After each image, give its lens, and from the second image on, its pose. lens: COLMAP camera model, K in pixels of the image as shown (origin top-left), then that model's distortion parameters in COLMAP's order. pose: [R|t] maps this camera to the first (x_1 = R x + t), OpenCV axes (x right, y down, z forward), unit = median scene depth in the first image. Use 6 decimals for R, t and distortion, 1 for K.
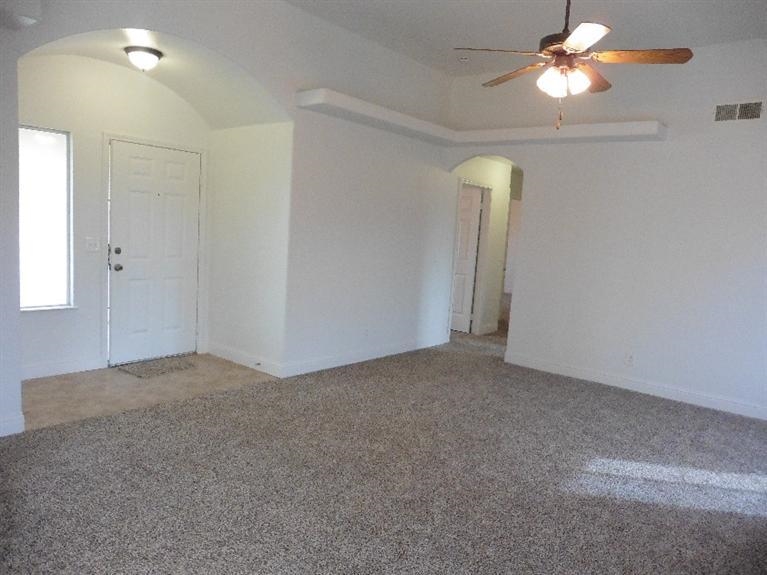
lens RADIAL K [[560.2, 0, 384.9], [0, 560.2, 289.8], [0, 0, 1]] dist [-0.080861, 0.075154]
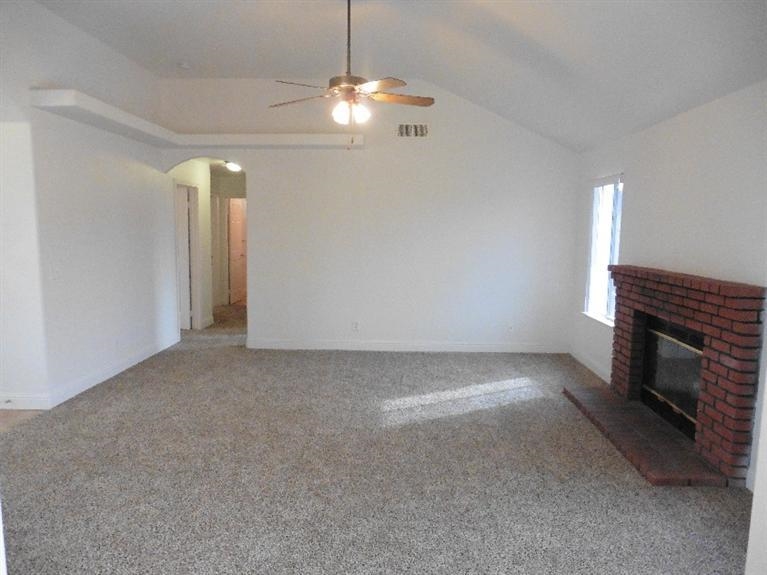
lens RADIAL K [[560.2, 0, 384.9], [0, 560.2, 289.8], [0, 0, 1]] dist [-0.080861, 0.075154]
pose [[0.785744, -0.127834, 0.605199, -0.295661], [0.113587, 0.991593, 0.061979, -0.028253], [-0.608034, 0.020044, 0.793658, -0.039318]]
